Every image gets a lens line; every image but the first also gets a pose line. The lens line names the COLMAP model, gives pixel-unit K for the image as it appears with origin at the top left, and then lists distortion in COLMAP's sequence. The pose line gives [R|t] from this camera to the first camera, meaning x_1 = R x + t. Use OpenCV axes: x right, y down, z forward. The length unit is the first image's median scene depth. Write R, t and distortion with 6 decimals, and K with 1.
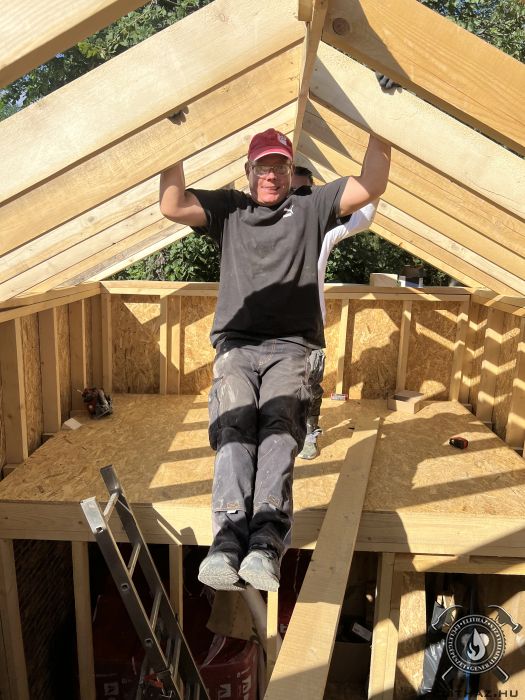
lens RADIAL K [[523.0, 0, 262.5], [0, 523.0, 350.0], [0, 0, 1]] dist [0.001799, 0.000386]
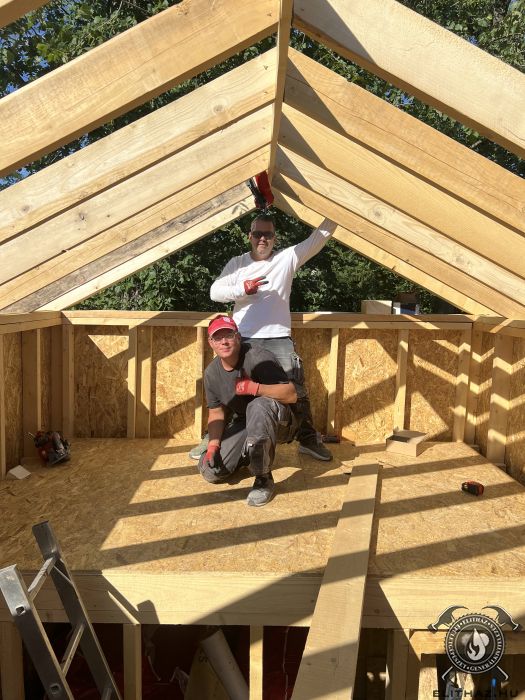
lens RADIAL K [[523.0, 0, 262.5], [0, 523.0, 350.0], [0, 0, 1]] dist [0.001799, 0.000386]
pose [[0.999570, -0.006542, 0.028596, 0.007558], [0.009300, 0.995199, -0.097434, 0.027022], [-0.027821, 0.097658, 0.994831, 0.113534]]
